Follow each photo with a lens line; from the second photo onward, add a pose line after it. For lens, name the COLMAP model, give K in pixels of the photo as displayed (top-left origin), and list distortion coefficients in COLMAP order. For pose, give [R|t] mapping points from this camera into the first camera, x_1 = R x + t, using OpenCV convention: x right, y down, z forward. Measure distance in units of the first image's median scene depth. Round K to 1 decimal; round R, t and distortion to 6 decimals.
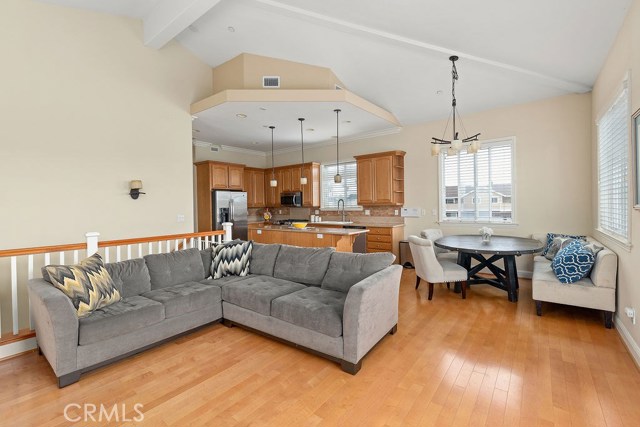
lens RADIAL K [[278.6, 0, 321.0], [0, 278.6, 207.4], [0, 0, 1]] dist [0.005504, 0.000107]
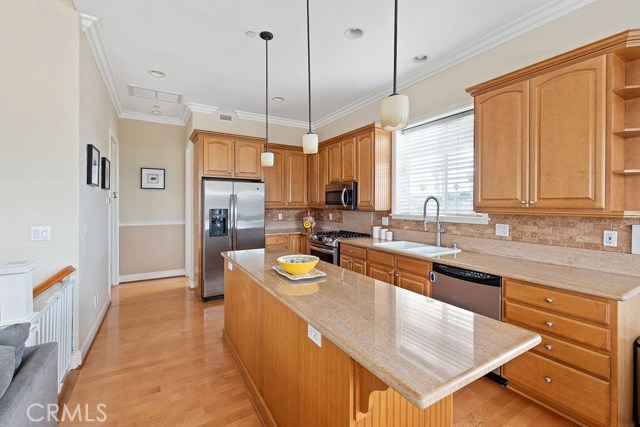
lens RADIAL K [[278.6, 0, 320.9], [0, 278.6, 202.3], [0, 0, 1]] dist [0.005504, 0.000107]
pose [[0.933841, 0.017666, -0.357252, 0.064412], [-0.022180, 0.999718, -0.008541, -0.012047], [0.357000, 0.015900, 0.933969, 0.510785]]
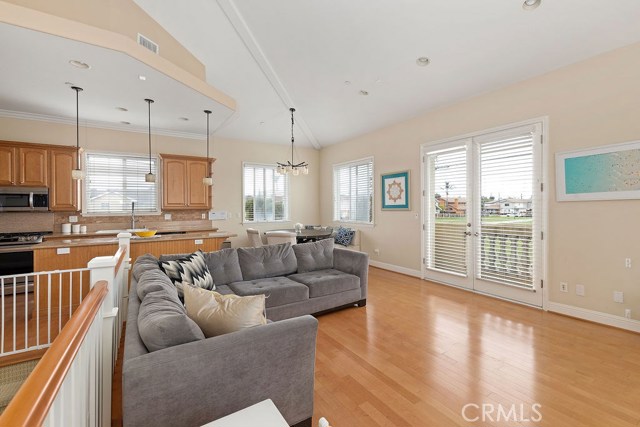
lens RADIAL K [[278.6, 0, 318.7], [0, 278.6, 210.6], [0, 0, 1]] dist [0.005504, 0.000107]
pose [[0.345022, 0.000505, 0.938595, -0.495725], [0.008673, 0.999955, -0.003726, 0.004383], [-0.938555, 0.009426, 0.345002, 0.207030]]
